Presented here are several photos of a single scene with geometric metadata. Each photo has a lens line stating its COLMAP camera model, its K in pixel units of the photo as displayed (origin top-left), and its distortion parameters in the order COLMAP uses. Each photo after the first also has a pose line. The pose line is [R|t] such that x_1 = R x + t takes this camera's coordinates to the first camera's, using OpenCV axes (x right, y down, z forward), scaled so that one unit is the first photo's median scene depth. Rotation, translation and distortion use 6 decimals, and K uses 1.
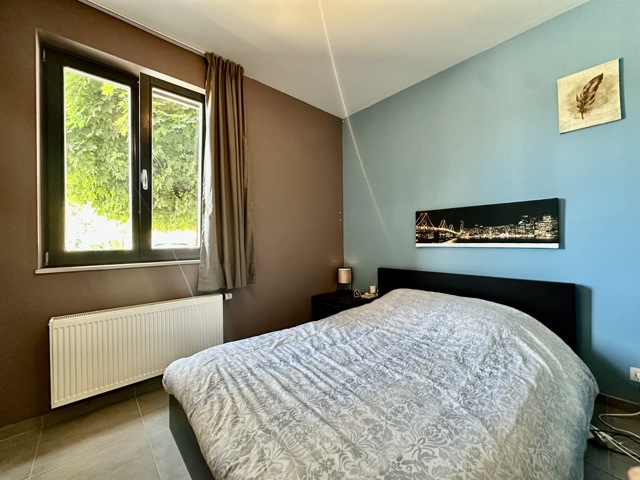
lens RADIAL K [[257.0, 0, 319.0], [0, 257.0, 238.8], [0, 0, 1]] dist [-0.003219, 0.000416]
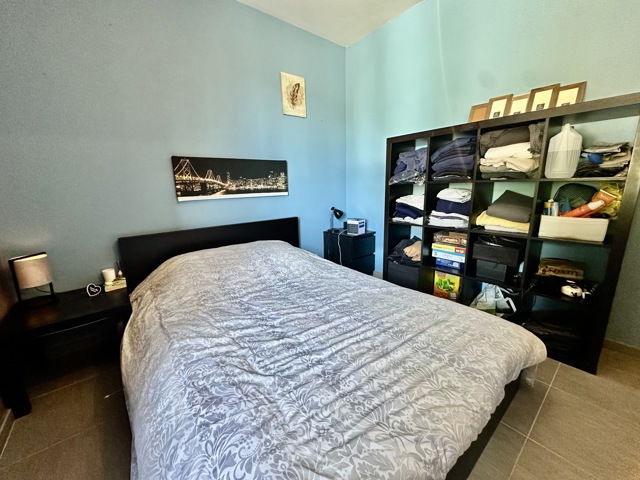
lens RADIAL K [[257.0, 0, 318.8], [0, 257.0, 240.0], [0, 0, 1]] dist [-0.003219, 0.000416]
pose [[0.044382, -0.200250, 0.978739, -0.640563], [0.020922, 0.979676, 0.199493, -0.003088], [-0.998796, 0.011623, 0.047670, 0.797112]]
